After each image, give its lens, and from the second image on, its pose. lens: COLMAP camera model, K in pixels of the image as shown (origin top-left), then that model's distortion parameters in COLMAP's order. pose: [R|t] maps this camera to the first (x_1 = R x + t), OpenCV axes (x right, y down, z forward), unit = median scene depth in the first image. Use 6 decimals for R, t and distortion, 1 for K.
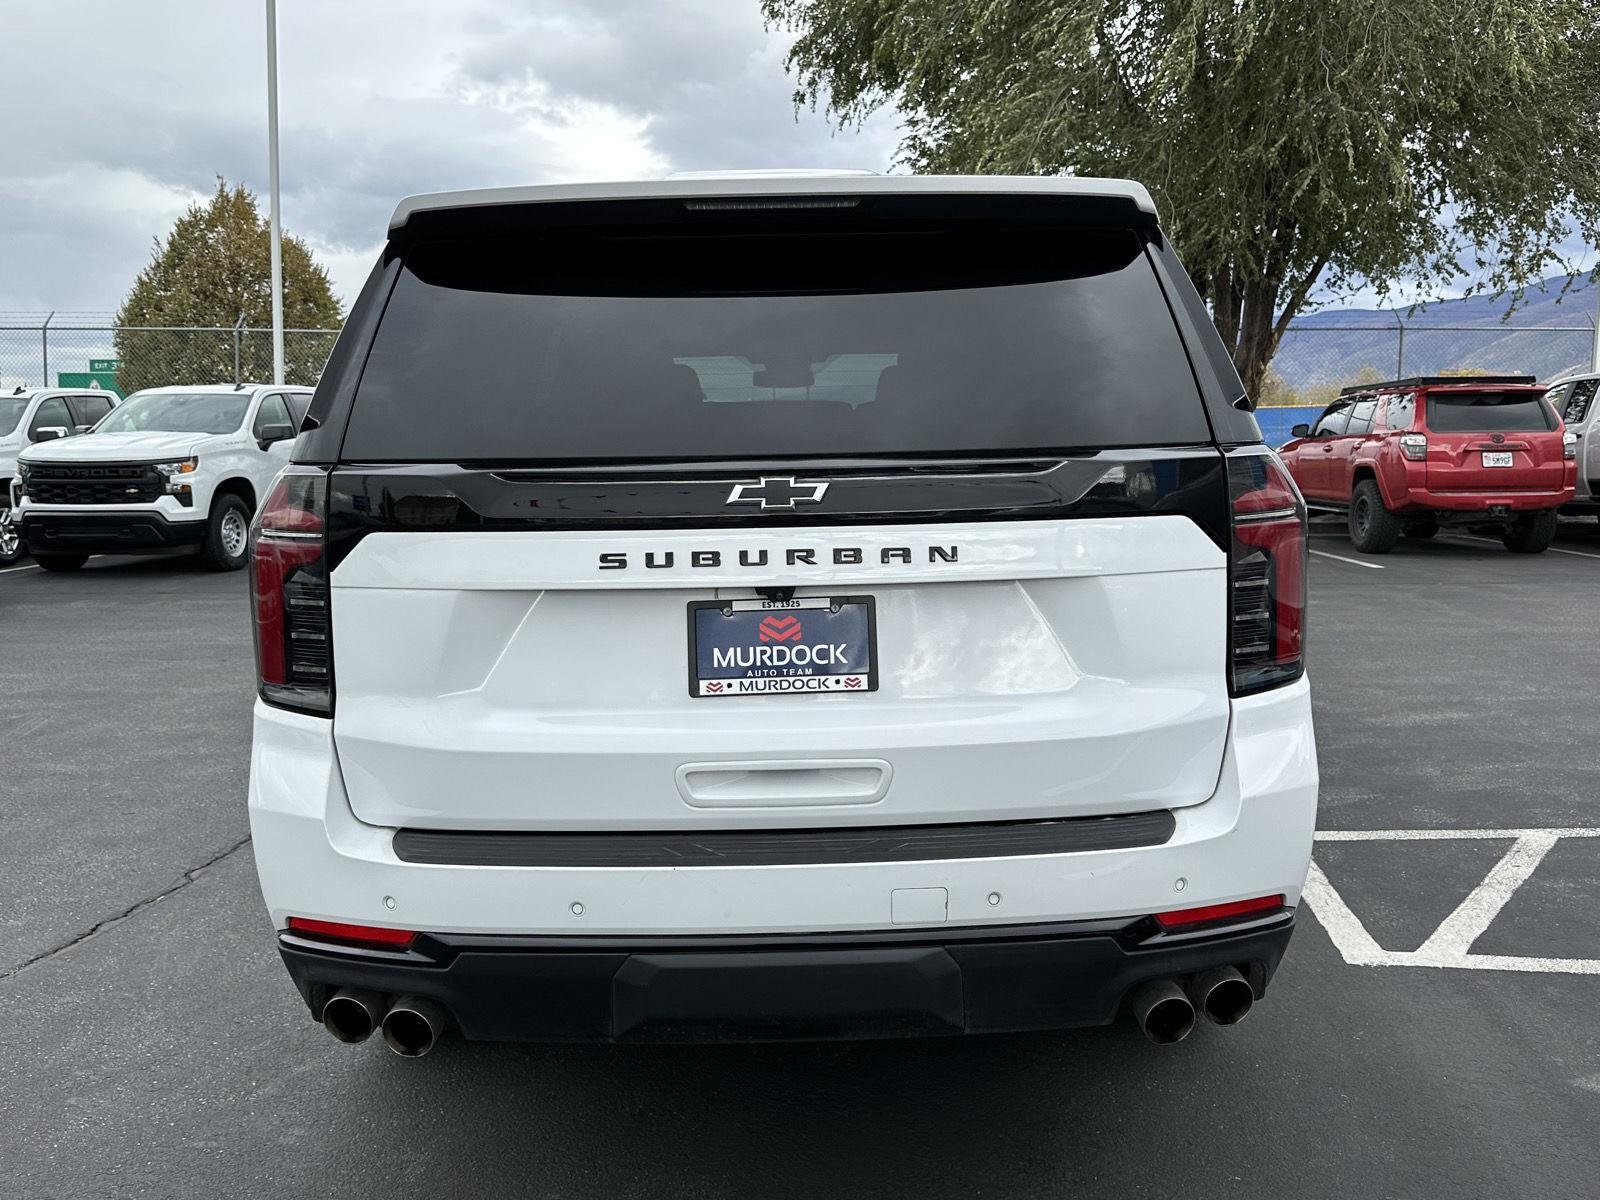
lens RADIAL K [[1415.3, 0, 813.7], [0, 1415.3, 574.7], [0, 0, 1]] dist [0.138783, -0.254659]
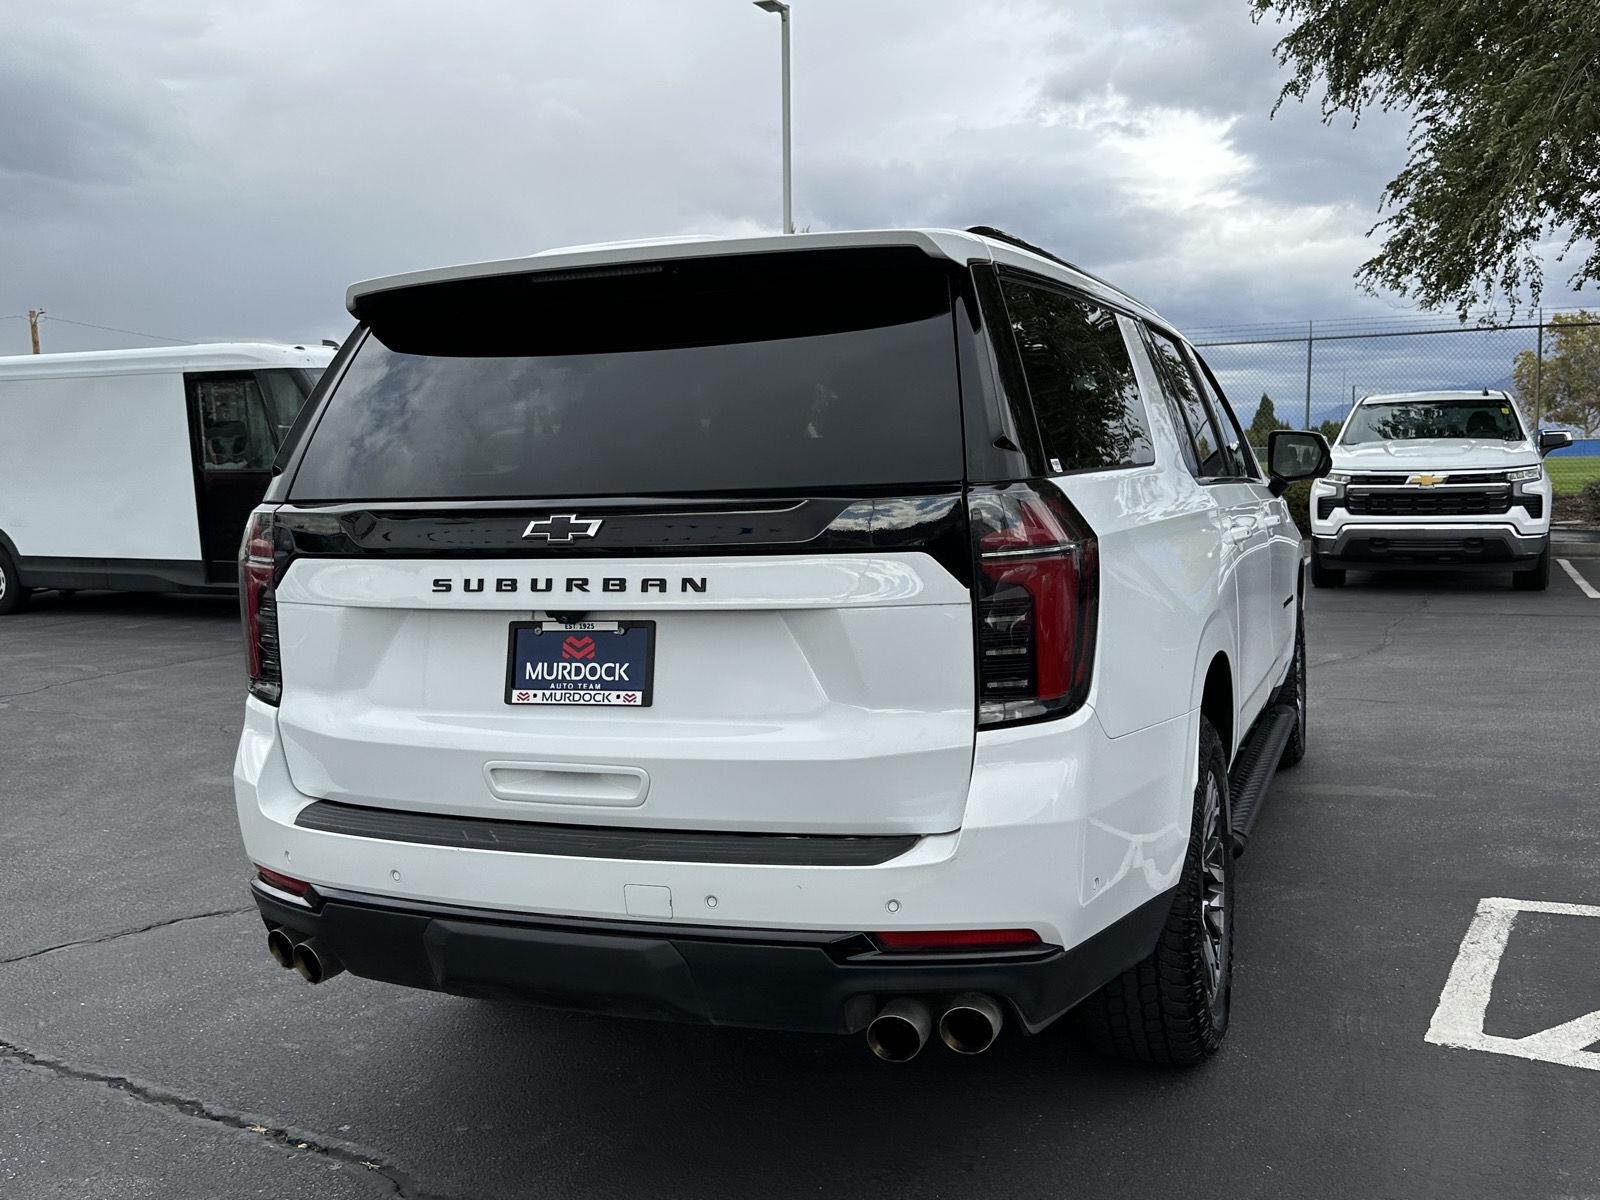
lens RADIAL K [[1402.7, 0, 803.0], [0, 1402.7, 591.8], [0, 0, 1]] dist [0.164830, -0.326847]
pose [[0.924390, 0.021061, -0.380867, 0.574319], [-0.022230, 0.999752, 0.001329, -0.012275], [0.380801, 0.007238, 0.924629, 0.023246]]
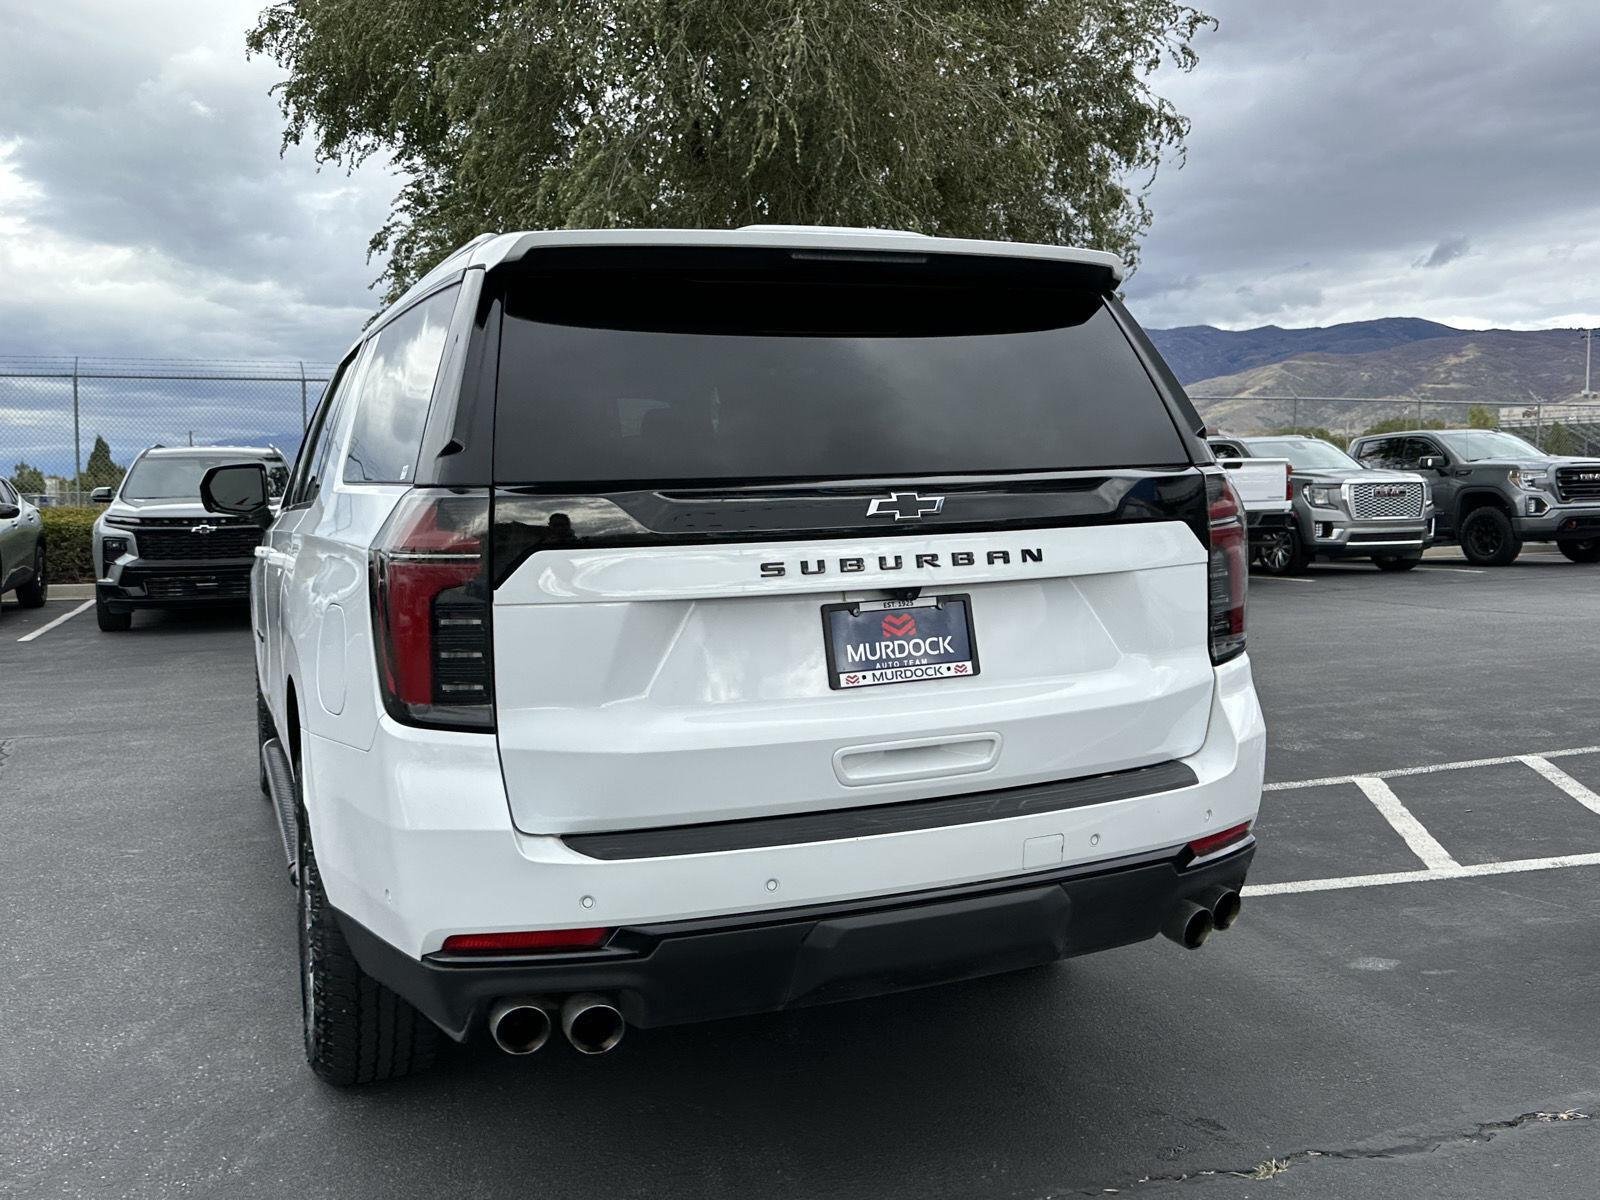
lens RADIAL K [[1415.3, 0, 813.7], [0, 1415.3, 574.7], [0, 0, 1]] dist [0.138783, -0.254659]
pose [[0.928388, -0.031632, 0.370264, -0.511251], [0.046066, 0.998482, -0.030201, 0.028714], [-0.368746, 0.045095, 0.928436, -0.038412]]
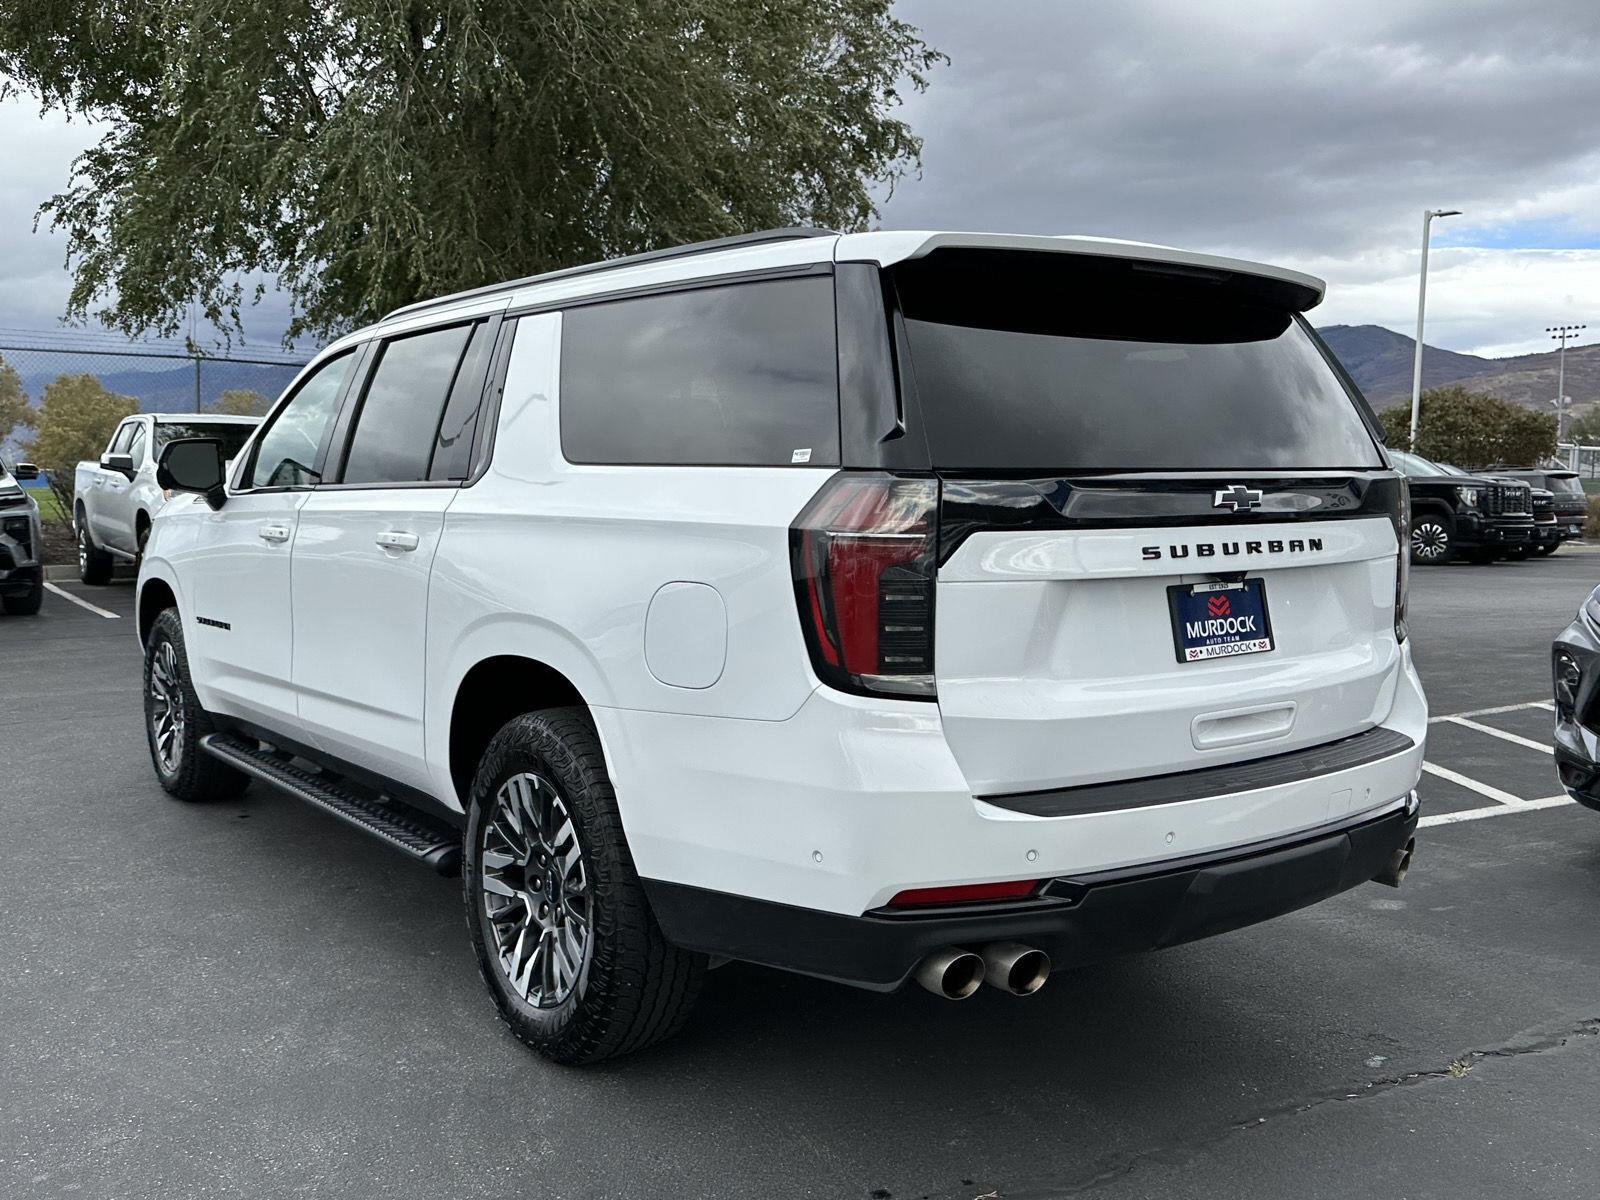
lens RADIAL K [[1402.7, 0, 803.0], [0, 1402.7, 591.8], [0, 0, 1]] dist [0.164830, -0.326847]
pose [[0.809089, -0.028136, 0.587012, -1.074972], [0.041580, 0.999091, -0.009424, 0.022247], [-0.586214, 0.032033, 0.809523, 0.189495]]
